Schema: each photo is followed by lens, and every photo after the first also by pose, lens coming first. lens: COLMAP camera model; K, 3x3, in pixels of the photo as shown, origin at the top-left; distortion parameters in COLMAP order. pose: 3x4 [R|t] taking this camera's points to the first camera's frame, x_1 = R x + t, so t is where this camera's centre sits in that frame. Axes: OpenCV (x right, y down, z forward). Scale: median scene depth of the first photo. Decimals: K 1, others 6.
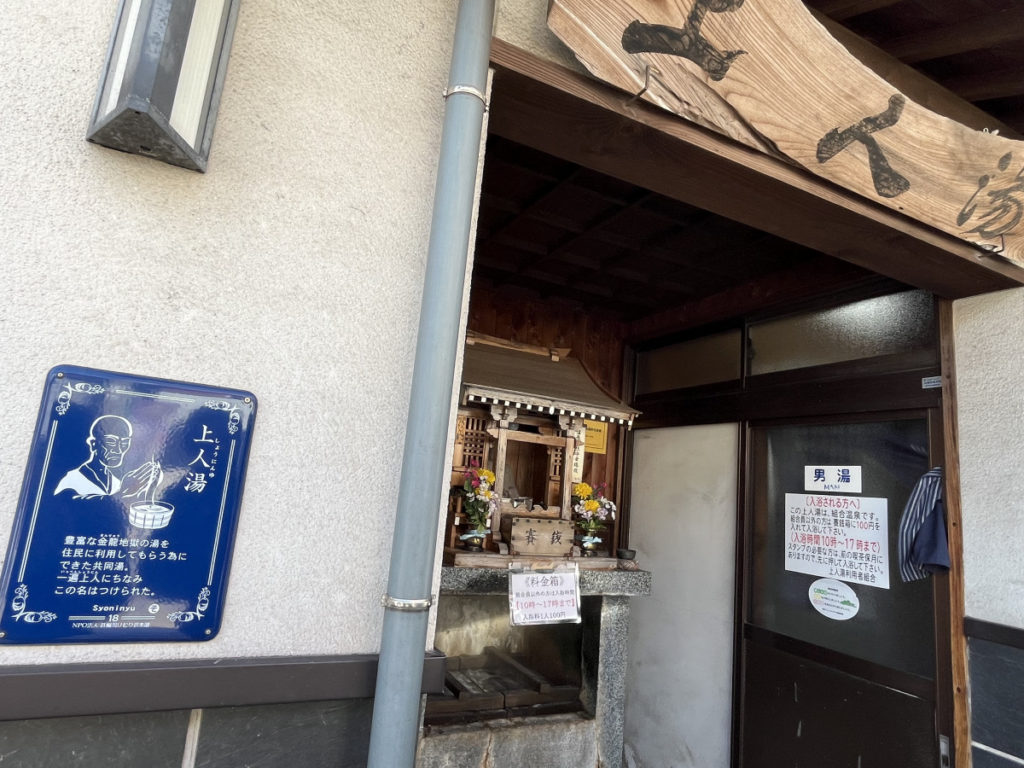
lens RADIAL K [[602.6, 0, 509.4], [0, 602.6, 378.8], [0, 0, 1]] dist [-0.001940, -0.005005]
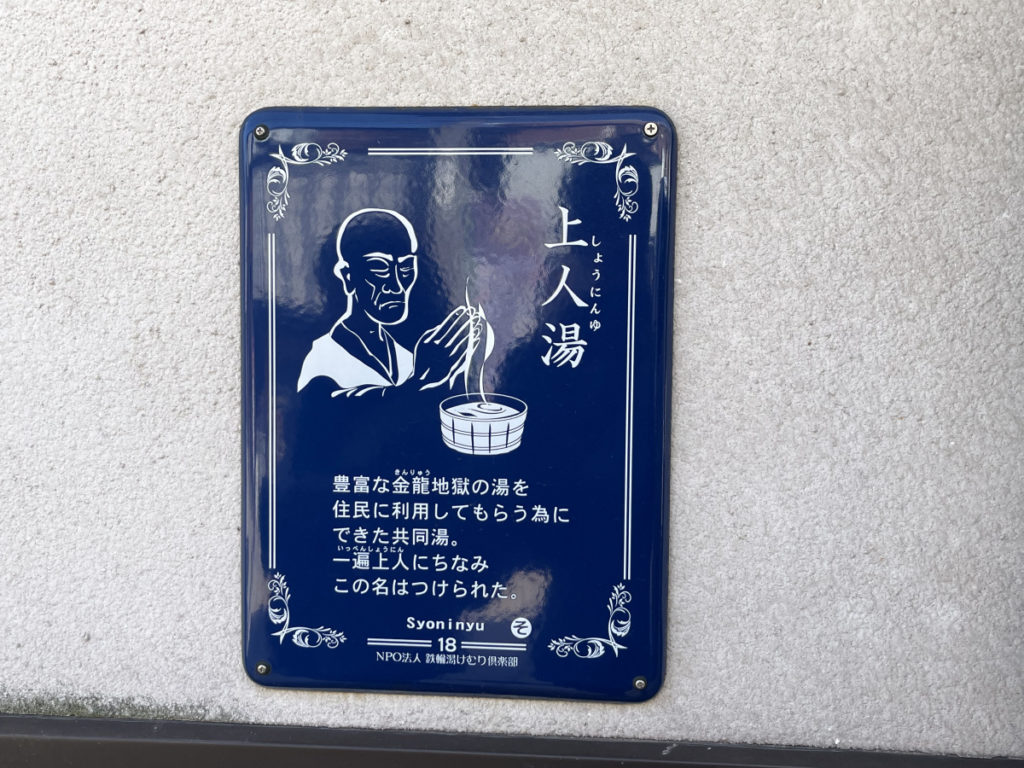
lens RADIAL K [[1048.6, 0, 511.2], [0, 1048.6, 381.5], [0, 0, 1]] dist [0.025363, 0.000000]
pose [[0.842522, -0.036508, -0.537423, -0.167469], [0.163782, 0.967827, 0.191016, 0.053548], [0.513158, -0.248956, 0.821395, 0.392158]]
